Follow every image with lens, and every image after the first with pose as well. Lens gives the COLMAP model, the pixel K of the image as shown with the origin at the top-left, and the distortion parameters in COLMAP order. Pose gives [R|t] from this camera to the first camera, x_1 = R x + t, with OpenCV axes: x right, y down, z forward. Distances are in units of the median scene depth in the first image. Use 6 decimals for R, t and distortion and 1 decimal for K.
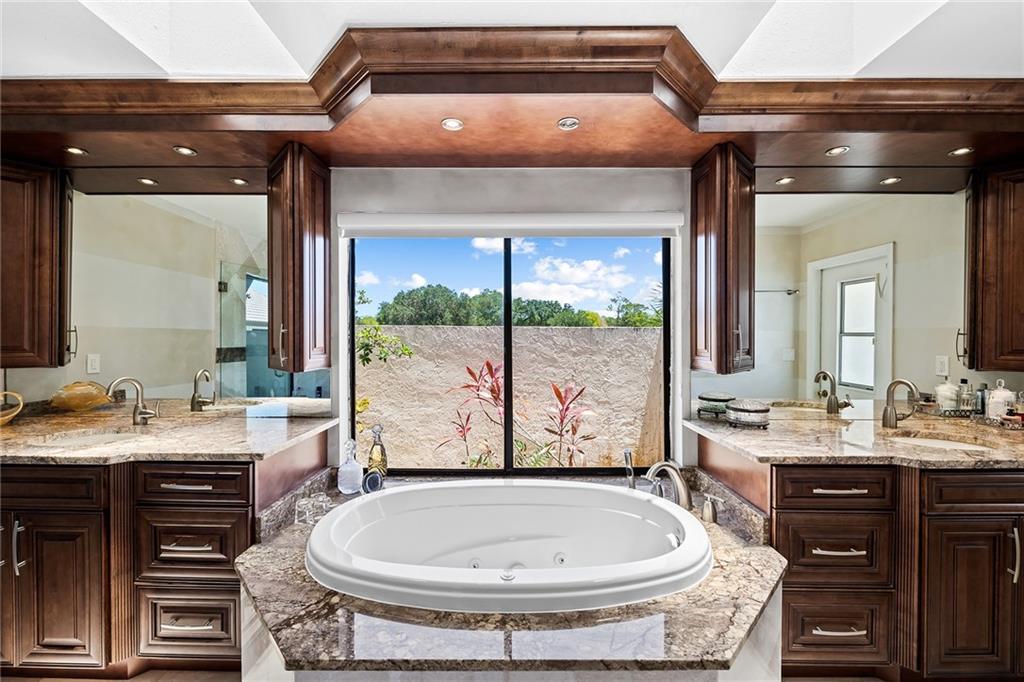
lens RADIAL K [[407.8, 0, 512.0], [0, 407.8, 341.0], [0, 0, 1]] dist [-0.008934, -0.000482]
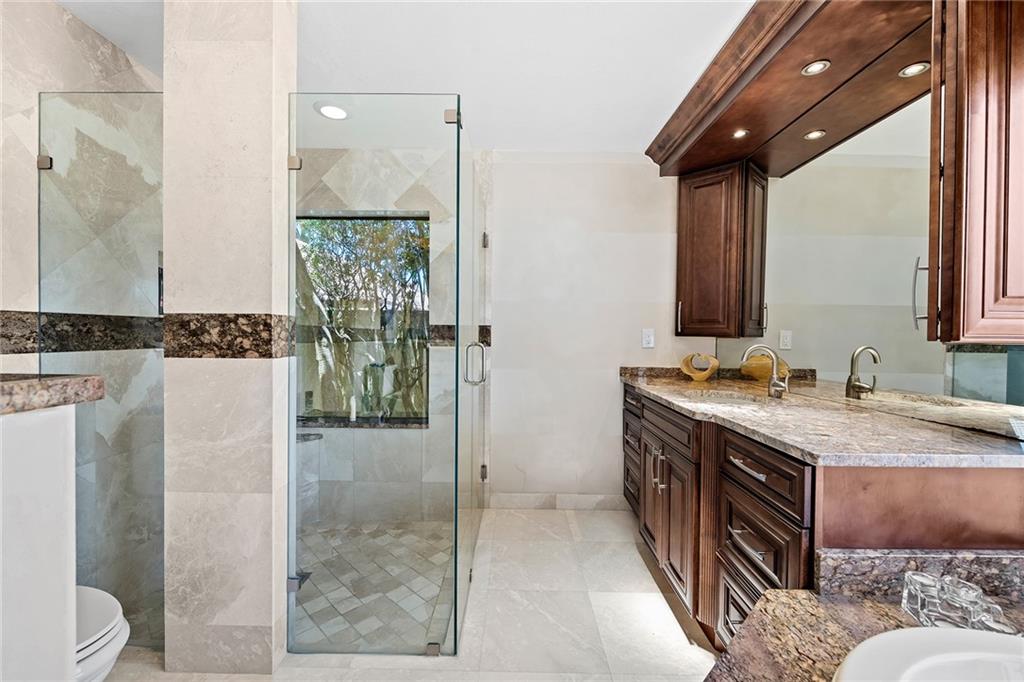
lens RADIAL K [[407.8, 0, 512.0], [0, 407.8, 341.0], [0, 0, 1]] dist [-0.008934, -0.000482]
pose [[-0.010836, 0.012393, -0.999864, 0.016782], [-0.022749, 0.999661, 0.012637, 0.094689], [0.999682, 0.022883, -0.010550, 0.482113]]
